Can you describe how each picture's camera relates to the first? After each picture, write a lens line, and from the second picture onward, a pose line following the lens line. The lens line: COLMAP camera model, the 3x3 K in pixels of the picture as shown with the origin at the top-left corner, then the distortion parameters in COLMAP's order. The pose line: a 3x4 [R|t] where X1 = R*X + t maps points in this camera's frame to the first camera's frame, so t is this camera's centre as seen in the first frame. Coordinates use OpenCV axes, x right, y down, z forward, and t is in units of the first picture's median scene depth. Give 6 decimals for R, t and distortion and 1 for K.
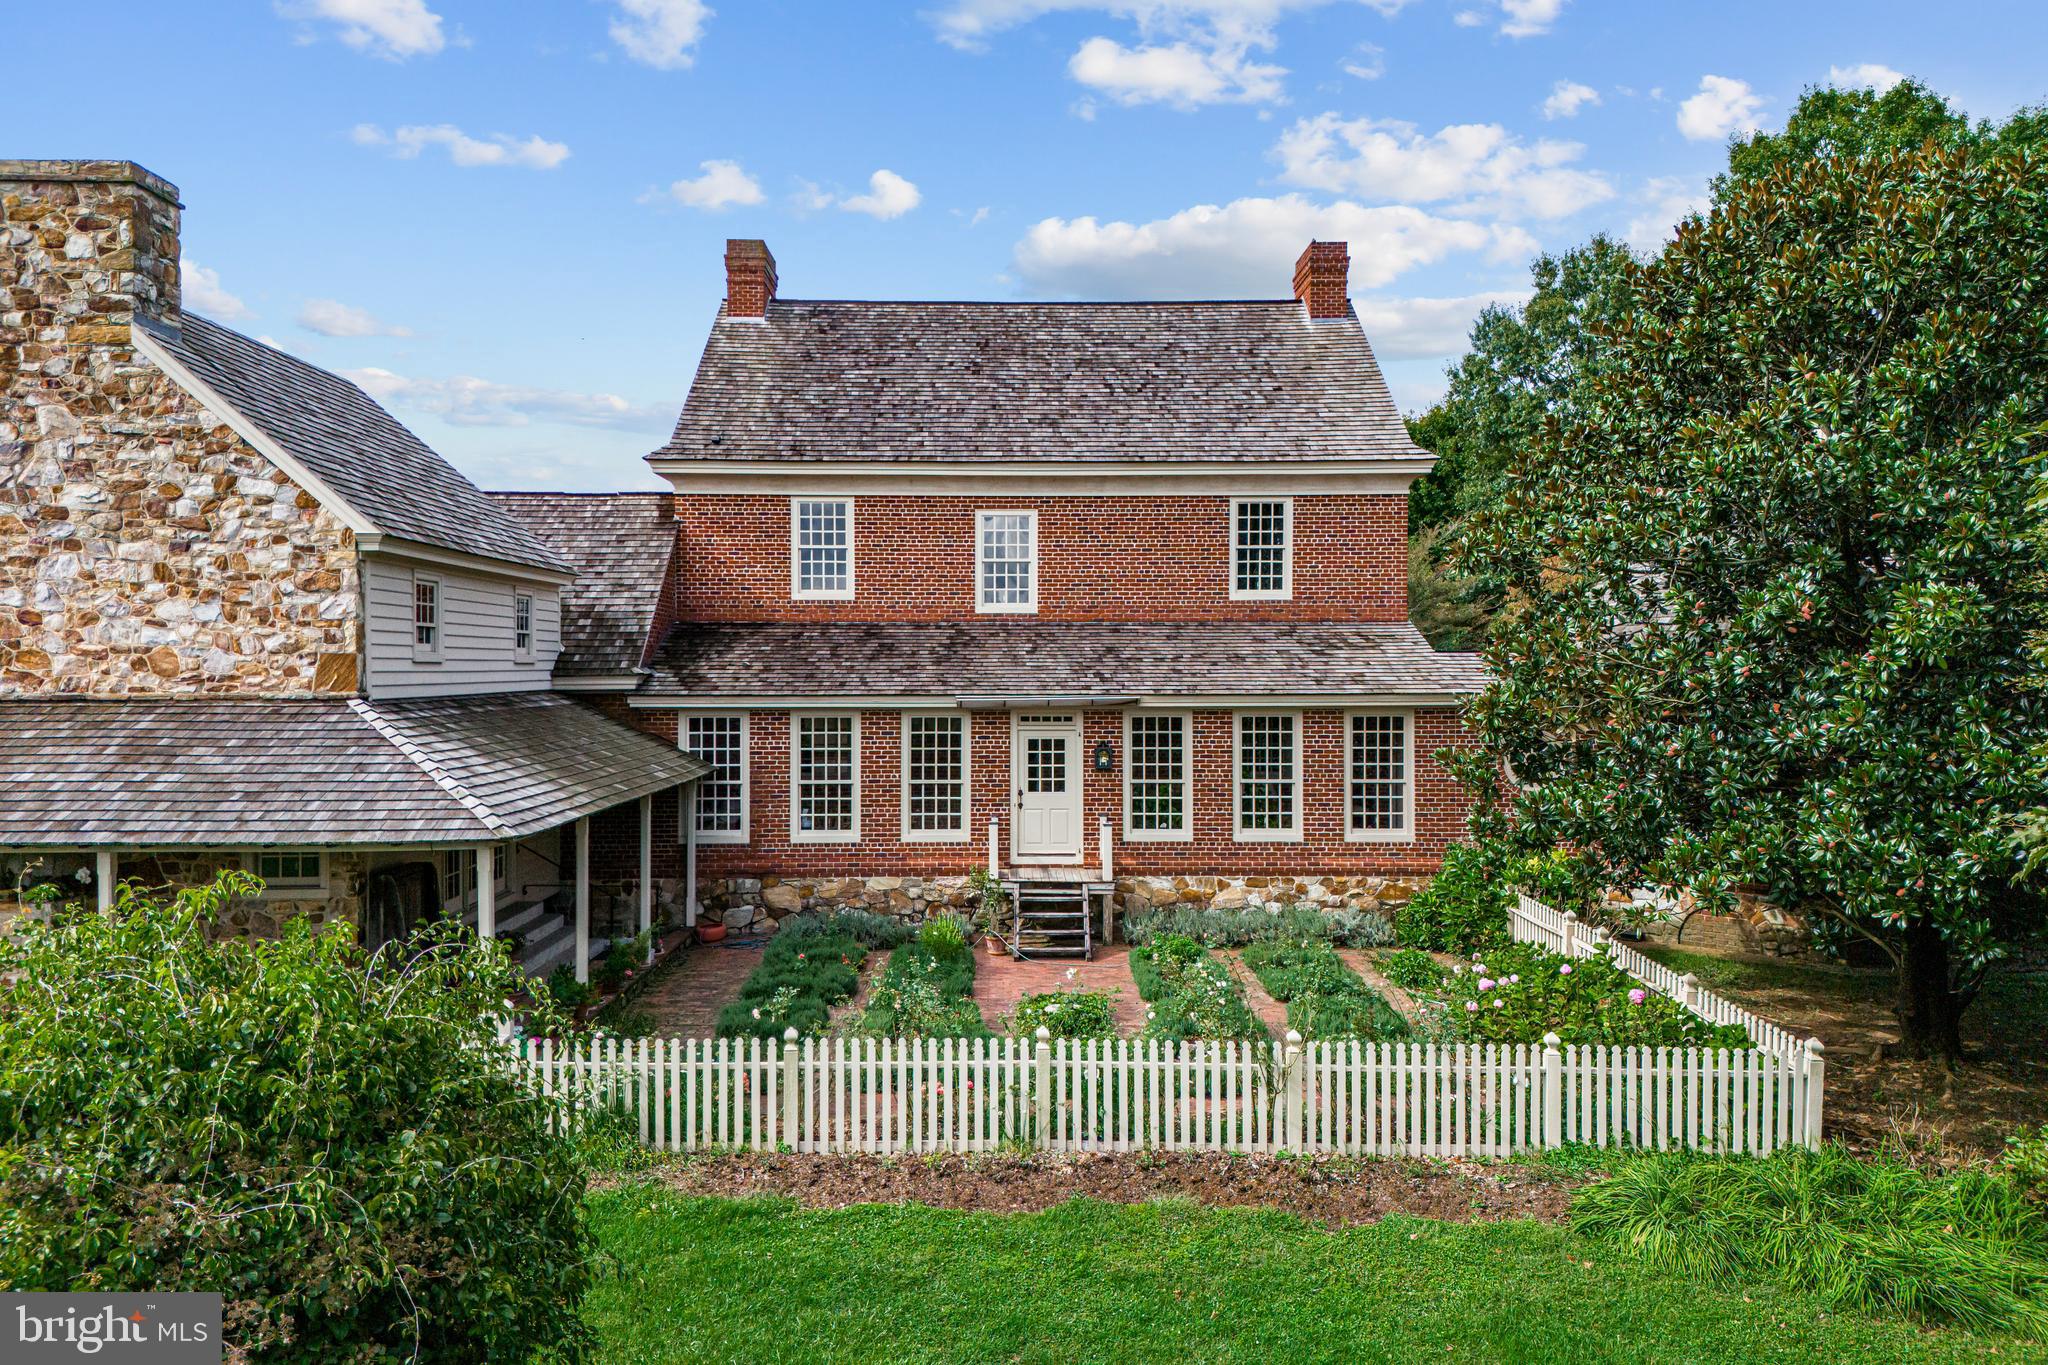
lens RADIAL K [[1475.2, 0, 1016.1], [0, 1475.2, 688.4], [0, 0, 1]] dist [0.106530, -0.119258]
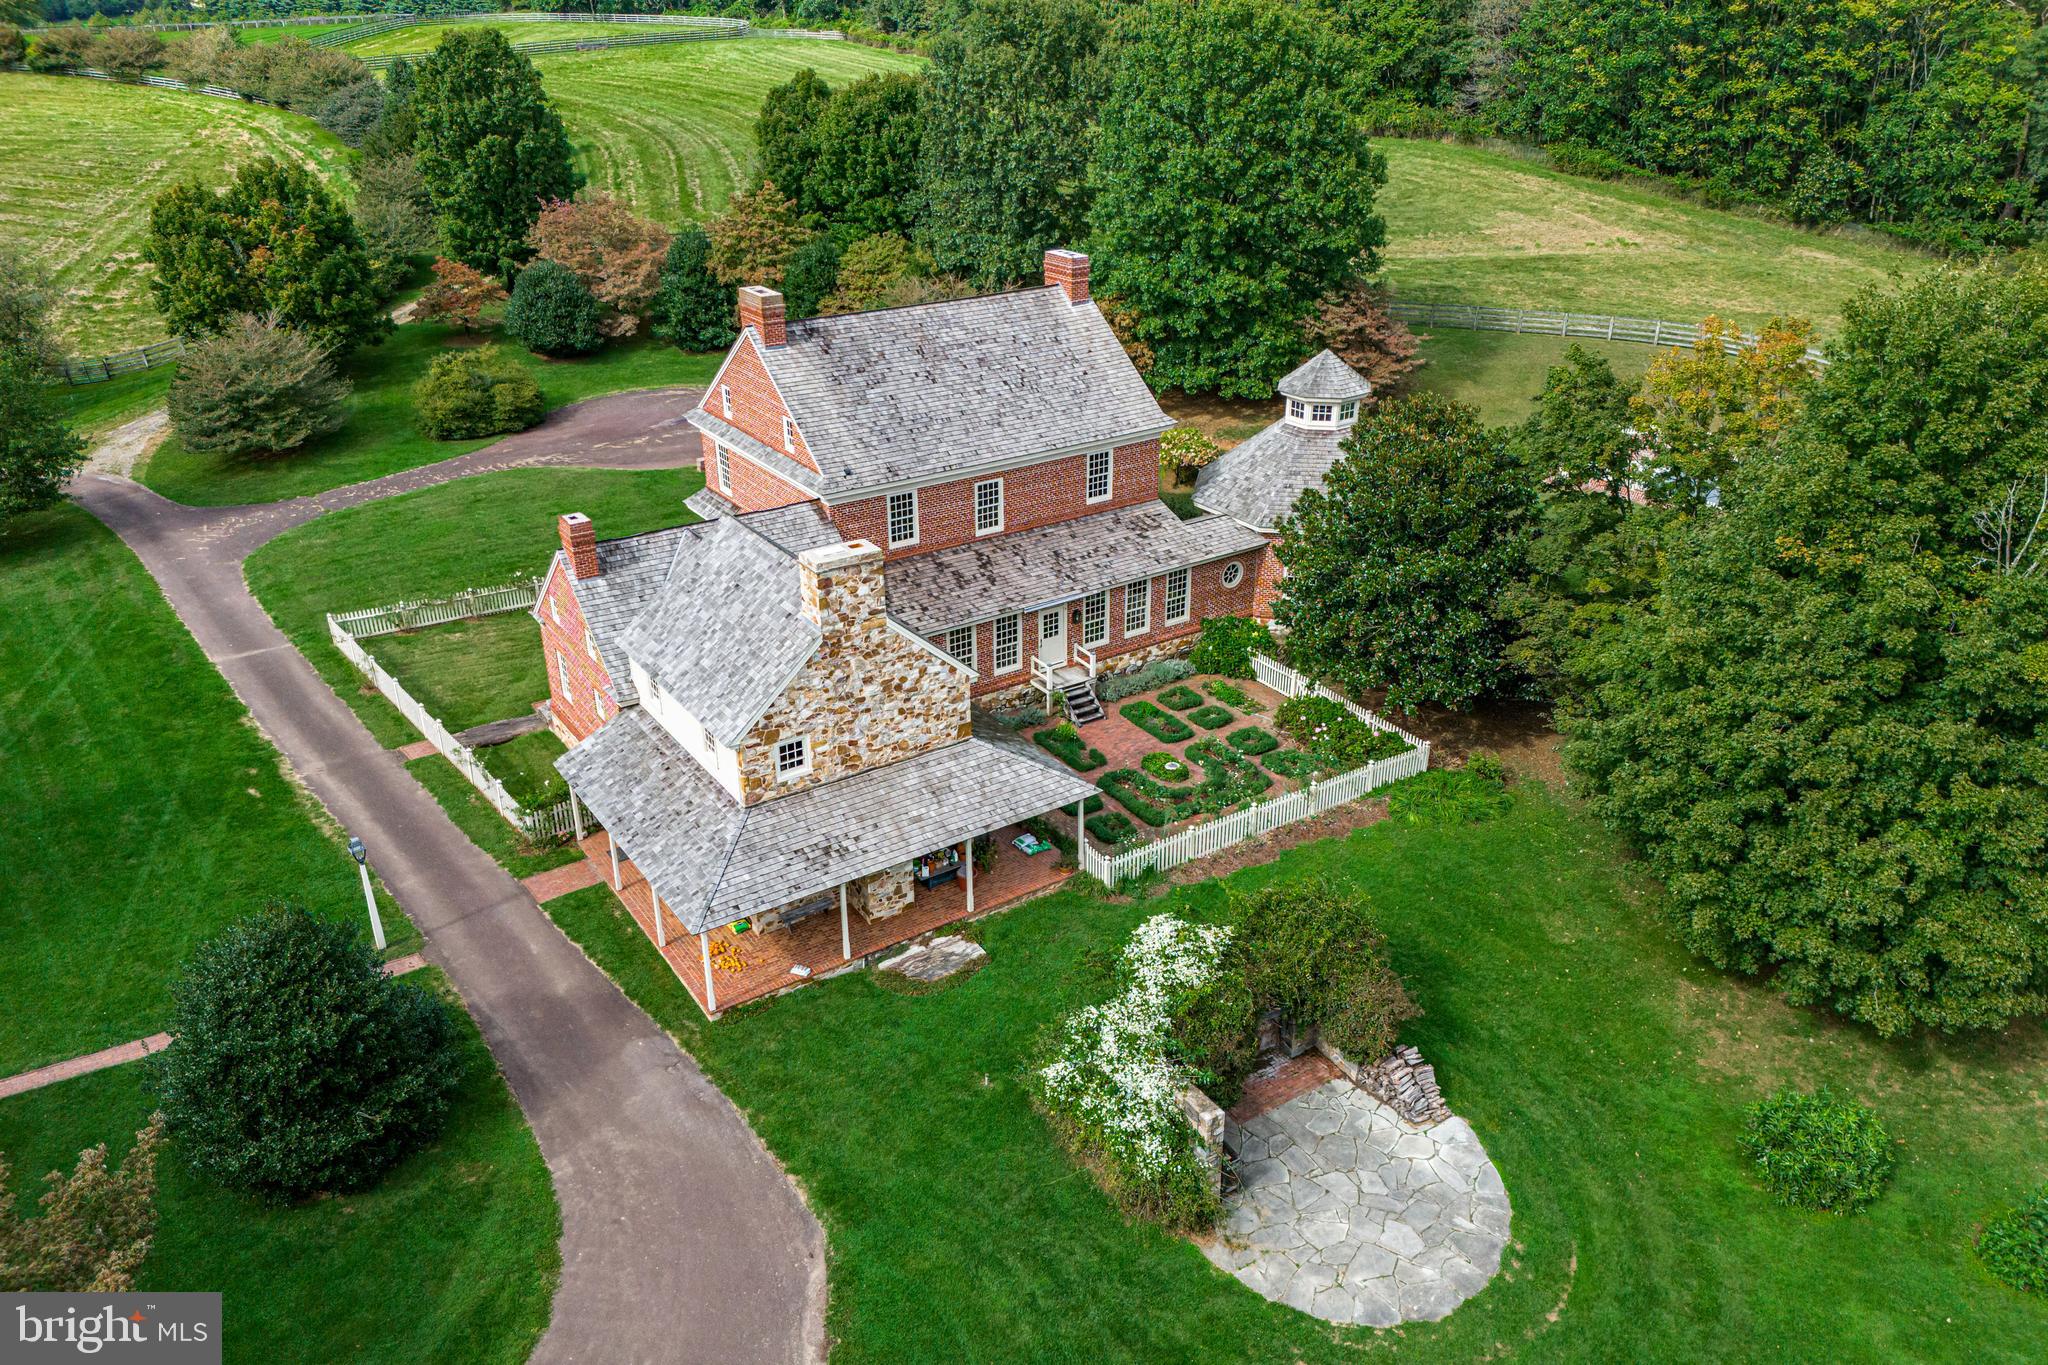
lens RADIAL K [[1500.5, 0, 1000.6], [0, 1500.5, 676.2], [0, 0, 1]] dist [0.124472, -0.158731]
pose [[0.842845, -0.238885, 0.482230, -1.071582], [0.021106, 0.910062, 0.413933, -0.755490], [-0.537742, -0.338704, 0.772084, -0.606260]]
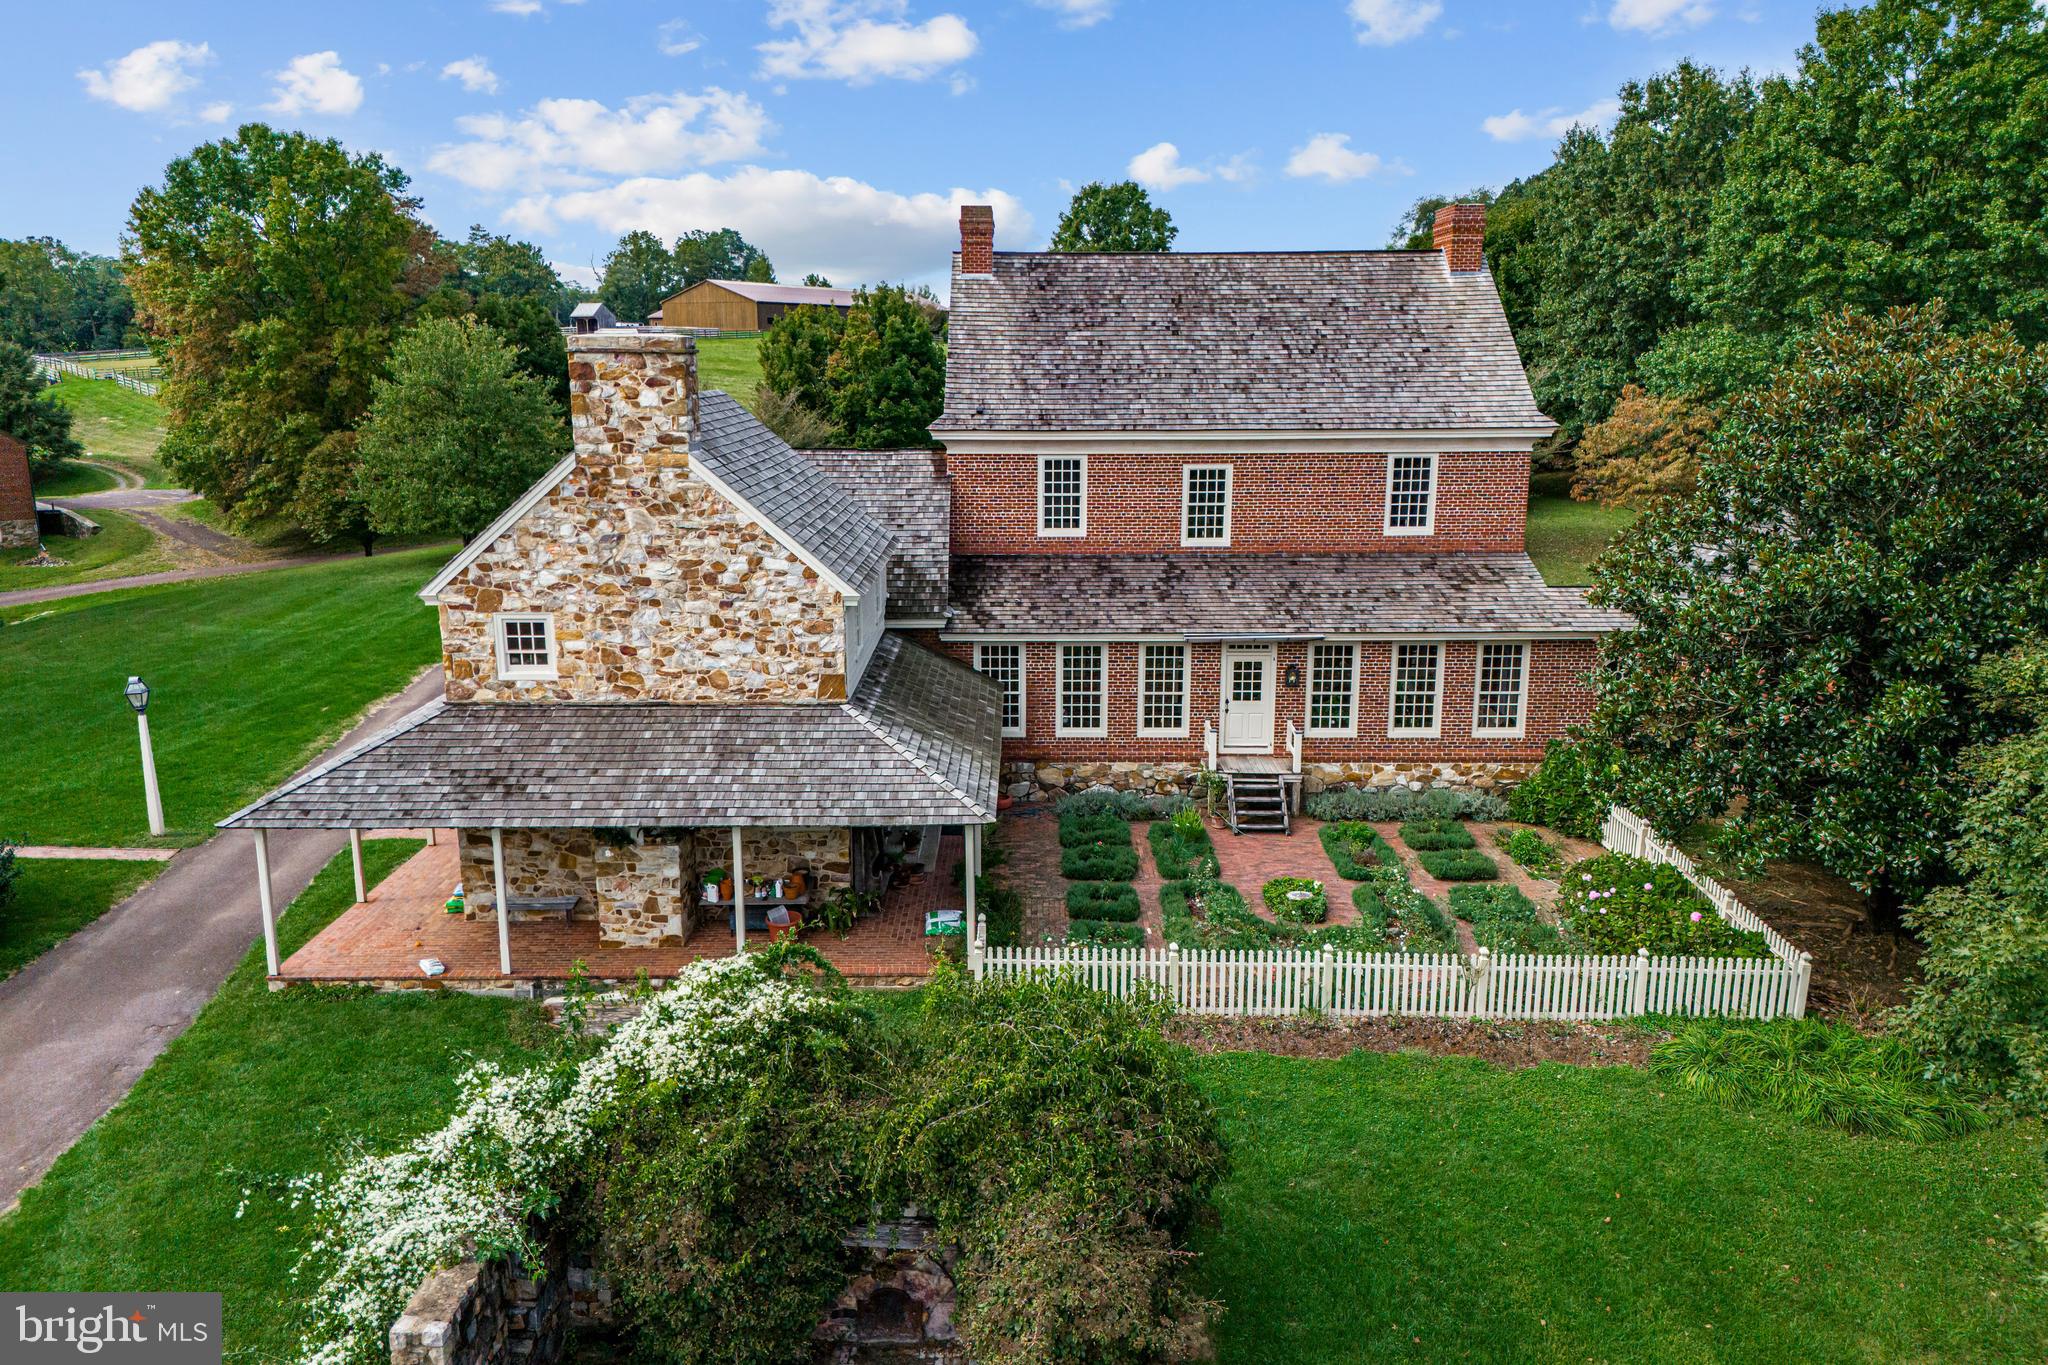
lens RADIAL K [[1475.2, 0, 1016.1], [0, 1475.2, 688.4], [0, 0, 1]] dist [0.106530, -0.119258]
pose [[0.999917, 0.002249, -0.012724, -0.171757], [0.000395, 0.978960, 0.204051, -0.214166], [0.012915, -0.204039, 0.978878, -0.307904]]
